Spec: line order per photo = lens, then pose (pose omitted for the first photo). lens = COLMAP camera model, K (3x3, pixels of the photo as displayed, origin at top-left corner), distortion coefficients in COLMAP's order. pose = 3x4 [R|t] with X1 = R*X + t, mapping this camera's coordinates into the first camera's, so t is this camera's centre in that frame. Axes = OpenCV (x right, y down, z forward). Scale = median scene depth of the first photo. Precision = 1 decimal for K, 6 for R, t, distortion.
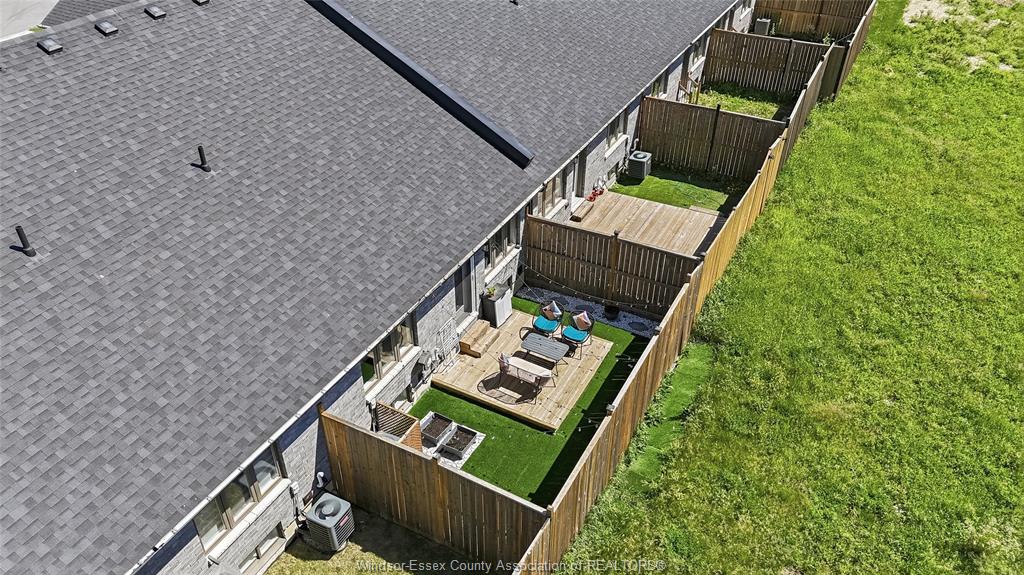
lens RADIAL K [[750.2, 0, 512.0], [0, 750.2, 287.5], [0, 0, 1]] dist [0.088587, -0.100597]
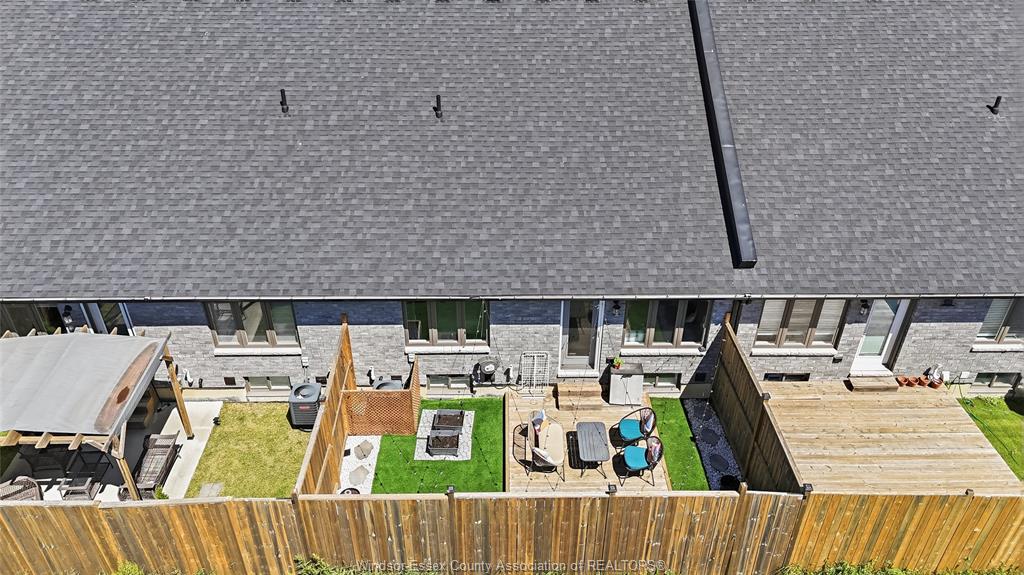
lens RADIAL K [[750.2, 0, 512.0], [0, 750.2, 287.5], [0, 0, 1]] dist [0.088587, -0.100597]
pose [[0.490310, 0.493273, -0.718524, 0.584007], [-0.516956, 0.828338, 0.215898, -0.225688], [0.701678, 0.265588, 0.661143, 0.337888]]
